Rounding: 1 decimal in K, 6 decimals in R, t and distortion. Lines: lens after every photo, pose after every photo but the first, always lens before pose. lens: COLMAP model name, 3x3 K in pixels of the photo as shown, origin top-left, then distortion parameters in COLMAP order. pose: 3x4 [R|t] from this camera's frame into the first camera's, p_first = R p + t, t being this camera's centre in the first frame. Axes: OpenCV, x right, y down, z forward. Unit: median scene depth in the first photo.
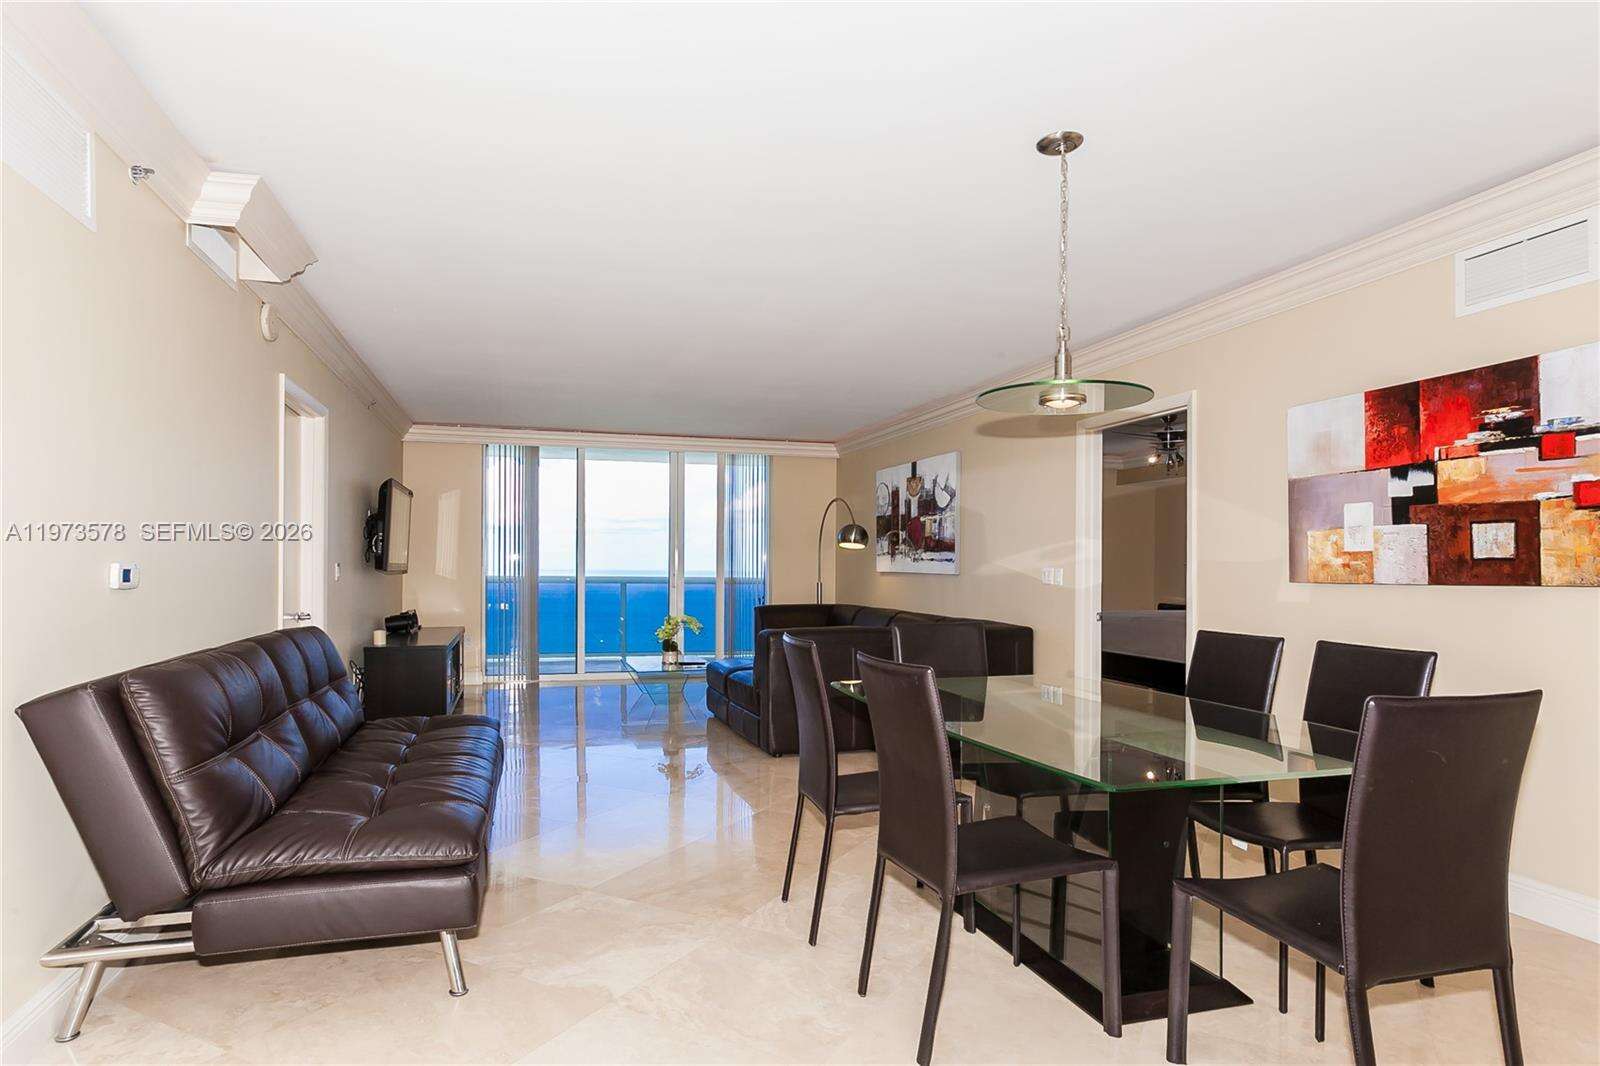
lens RADIAL K [[863.2, 0, 785.4], [0, 863.2, 566.2], [0, 0, 1]] dist [0.004470, 0.001059]
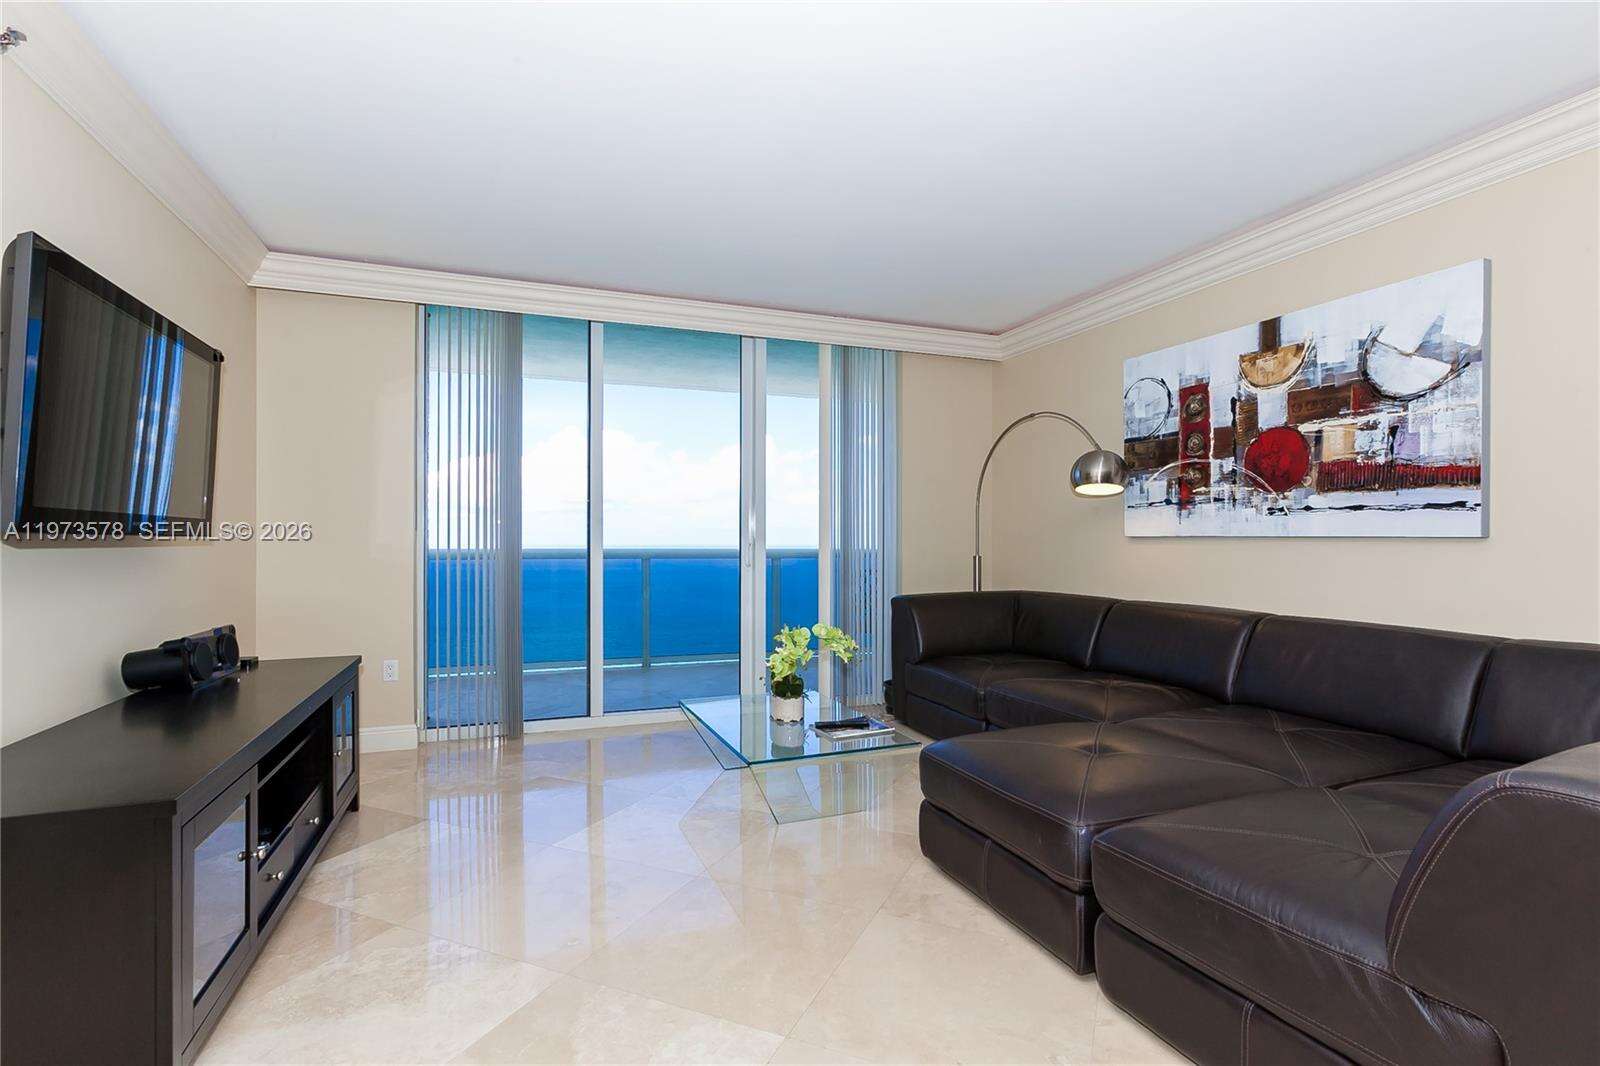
lens RADIAL K [[774.2, 0, 800.5], [0, 774.2, 535.5], [0, 0, 1]] dist [0.001351, 0.004375]
pose [[0.997799, -0.005299, 0.066099, -0.153540], [0.005539, 0.999979, -0.003453, 0.006883], [-0.066079, 0.003811, 0.997807, 0.542510]]
